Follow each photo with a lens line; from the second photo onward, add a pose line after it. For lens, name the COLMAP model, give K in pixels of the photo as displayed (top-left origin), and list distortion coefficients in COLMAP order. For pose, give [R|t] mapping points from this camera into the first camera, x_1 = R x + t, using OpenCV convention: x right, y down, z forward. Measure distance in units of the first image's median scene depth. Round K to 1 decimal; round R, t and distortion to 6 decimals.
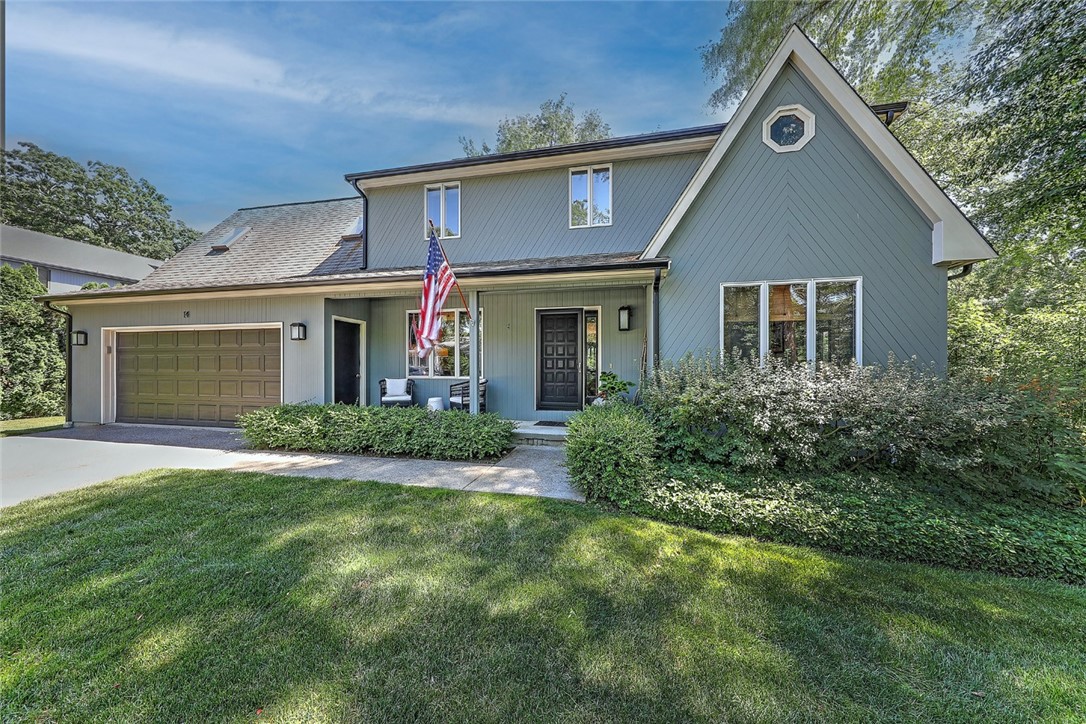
lens RADIAL K [[350.4, 0, 543.0], [0, 350.4, 362.0], [0, 0, 1]] dist [0.000089, 0.000008]
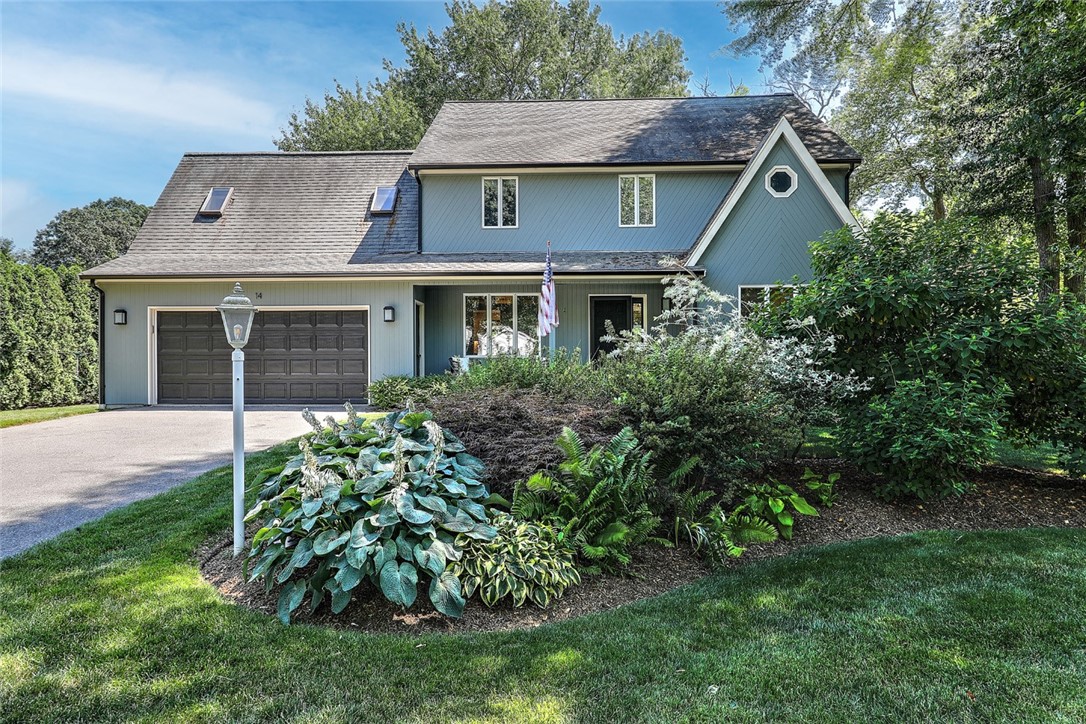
lens RADIAL K [[743.2, 0, 543.0], [0, 743.2, 362.0], [0, 0, 1]] dist [-0.001603, -0.000469]
pose [[0.984045, -0.001769, 0.177913, -0.615563], [0.002060, 0.999997, -0.001447, 0.069489], [-0.177910, 0.001790, 0.984045, -1.381316]]
